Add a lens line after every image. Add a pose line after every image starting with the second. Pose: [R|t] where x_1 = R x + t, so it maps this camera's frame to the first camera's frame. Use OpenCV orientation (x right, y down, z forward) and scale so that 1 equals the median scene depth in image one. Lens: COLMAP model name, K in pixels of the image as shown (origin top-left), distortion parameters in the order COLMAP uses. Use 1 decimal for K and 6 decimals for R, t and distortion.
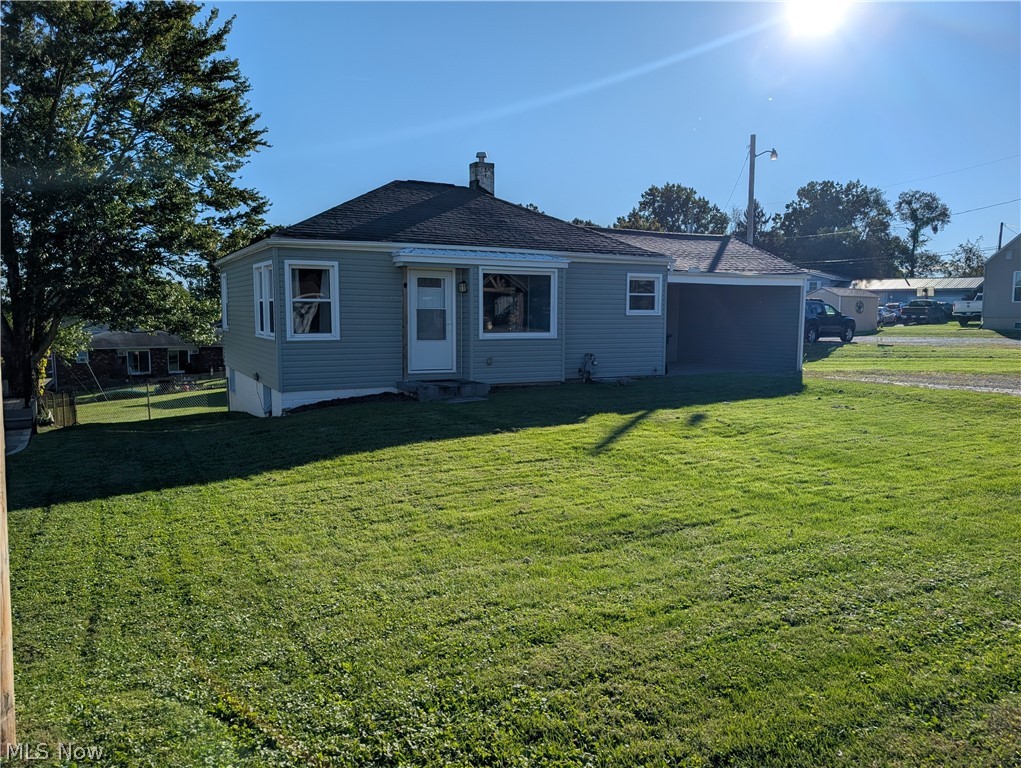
lens RADIAL K [[732.4, 0, 512.5], [0, 732.4, 381.1], [0, 0, 1]] dist [0.056684, -0.066625]
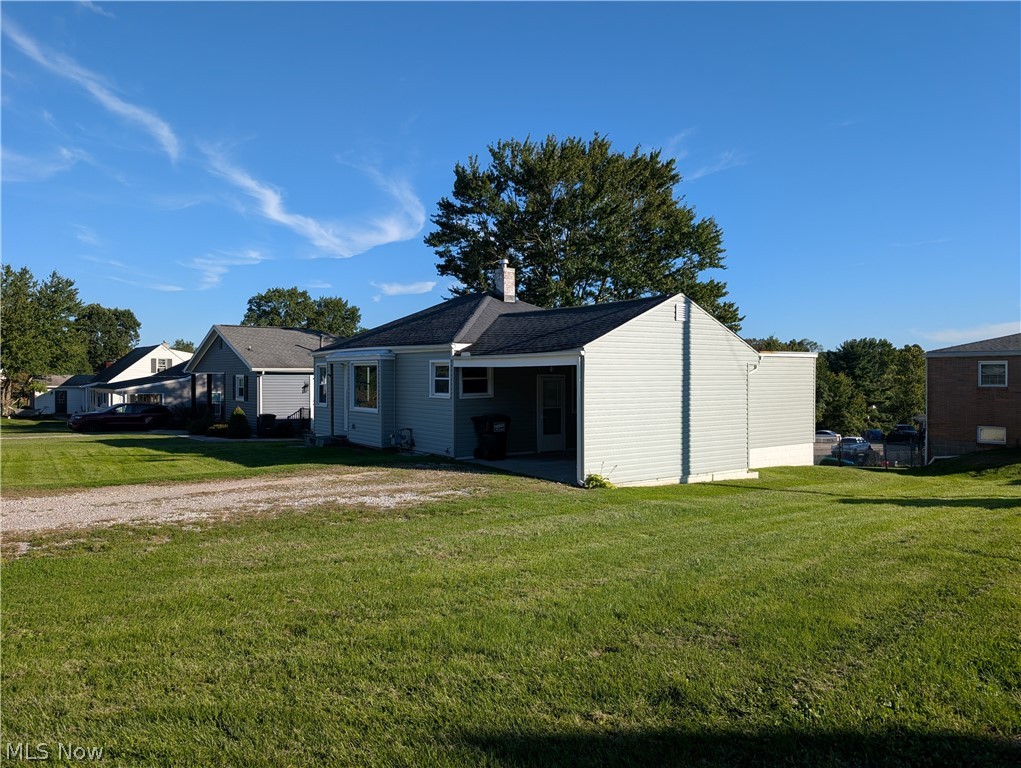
lens RADIAL K [[732.4, 0, 512.5], [0, 732.4, 381.1], [0, 0, 1]] dist [0.056684, -0.066625]
pose [[0.127155, -0.006407, -0.991862, 1.279833], [-0.111806, 0.993513, -0.020751, -0.106341], [0.985561, 0.113535, 0.125614, 0.990044]]
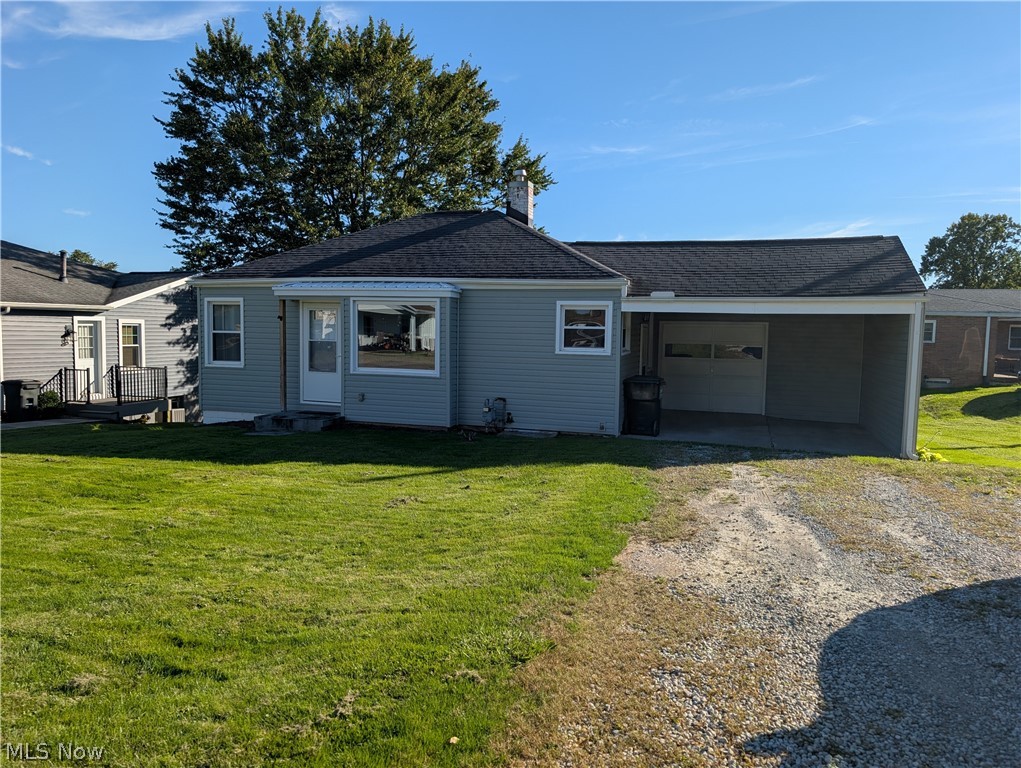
lens RADIAL K [[732.4, 0, 512.5], [0, 732.4, 381.1], [0, 0, 1]] dist [0.056684, -0.066625]
pose [[0.698263, 0.045943, -0.714365, 0.689536], [-0.089949, 0.995660, -0.023888, -0.037754], [0.710167, 0.080936, 0.699365, 0.421388]]
